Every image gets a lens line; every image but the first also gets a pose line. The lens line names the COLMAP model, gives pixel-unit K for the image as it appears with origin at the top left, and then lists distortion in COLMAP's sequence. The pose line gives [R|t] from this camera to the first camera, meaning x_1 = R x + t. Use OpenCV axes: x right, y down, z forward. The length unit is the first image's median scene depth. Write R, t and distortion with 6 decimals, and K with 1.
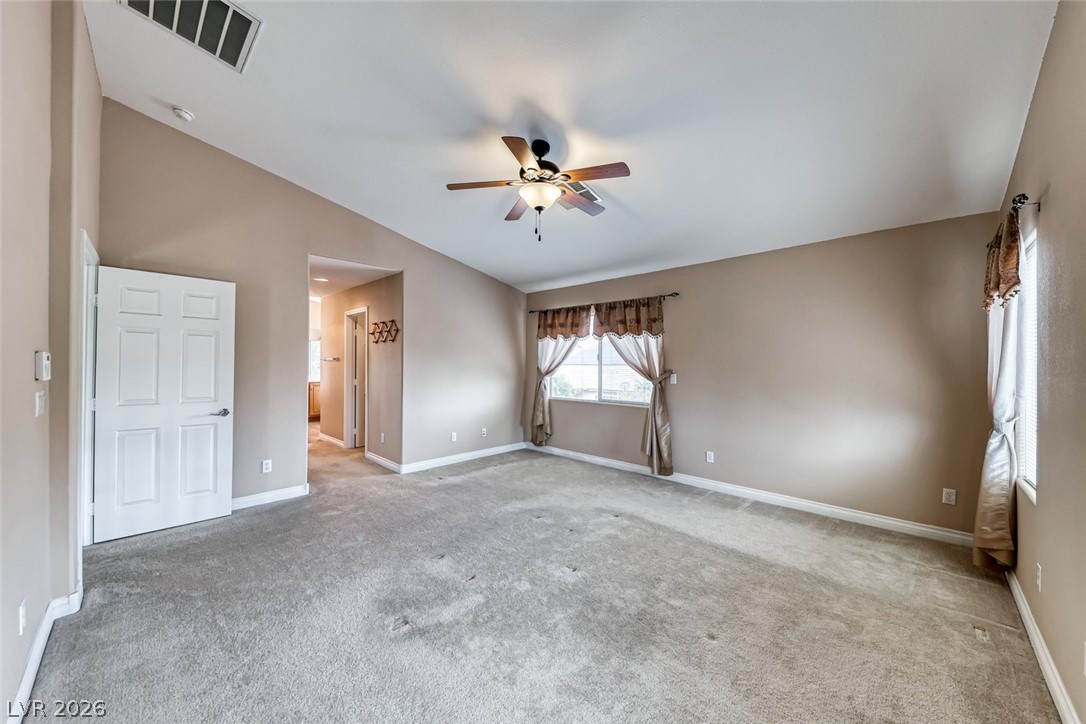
lens RADIAL K [[390.1, 0, 543.0], [0, 390.1, 362.0], [0, 0, 1]] dist [0.000538, -0.007670]
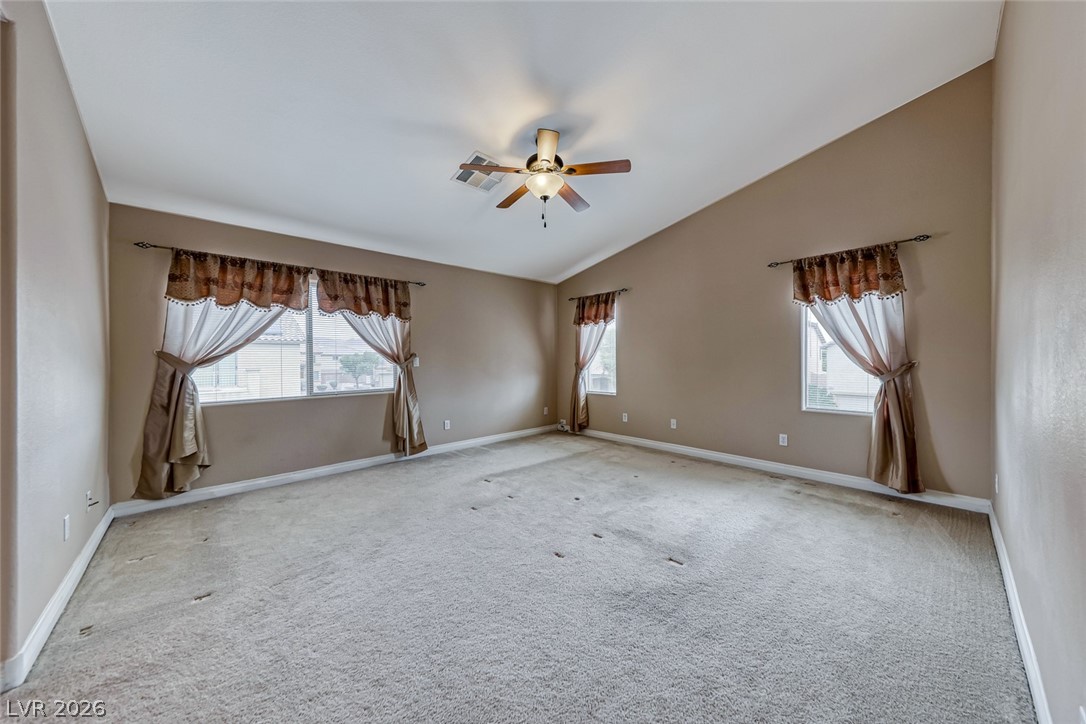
lens RADIAL K [[377.6, 0, 540.2], [0, 377.6, 365.9], [0, 0, 1]] dist [0.016300, -0.006994]
pose [[0.045356, -0.016604, 0.998833, -0.634401], [0.013543, 0.999780, 0.016005, 0.038177], [-0.998879, 0.012801, 0.045571, 0.564848]]
